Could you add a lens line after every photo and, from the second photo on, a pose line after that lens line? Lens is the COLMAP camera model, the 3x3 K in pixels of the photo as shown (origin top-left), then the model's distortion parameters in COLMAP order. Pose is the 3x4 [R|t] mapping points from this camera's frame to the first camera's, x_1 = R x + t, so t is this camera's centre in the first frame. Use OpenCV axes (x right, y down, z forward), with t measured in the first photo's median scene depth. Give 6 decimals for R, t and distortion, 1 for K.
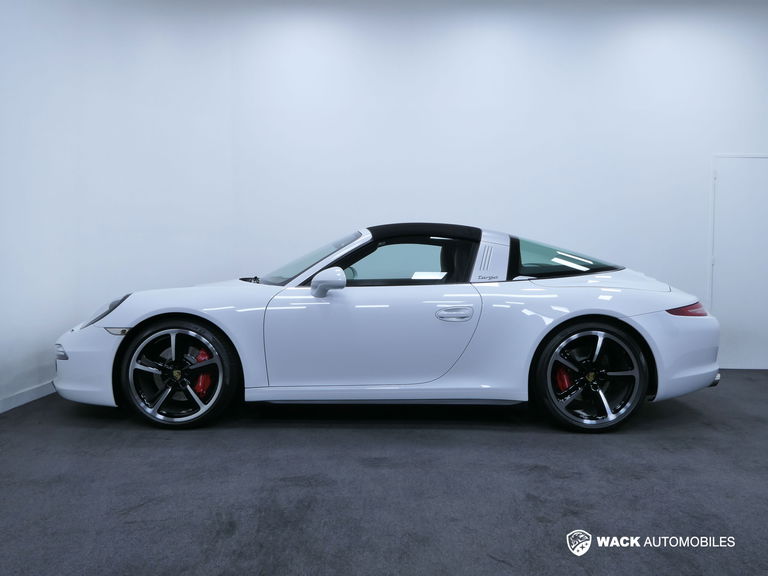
lens RADIAL K [[641.0, 0, 376.7], [0, 641.0, 290.7], [0, 0, 1]] dist [0.024352, -0.018972]
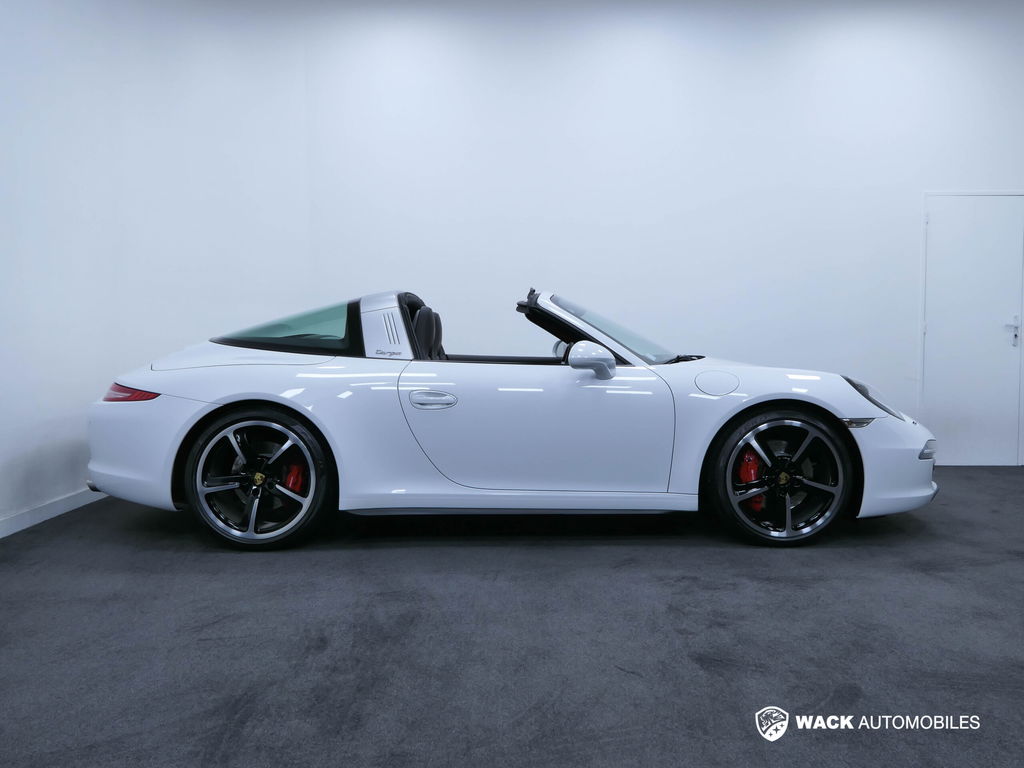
lens RADIAL K [[976.4, 0, 522.3], [0, 976.4, 382.1], [0, 0, 1]] dist [0.003805, 0.000000]
pose [[0.999895, -0.011545, 0.008787, 0.033201], [0.011504, 0.999923, 0.004705, 0.012575], [-0.008841, -0.004603, 0.999950, -0.295162]]
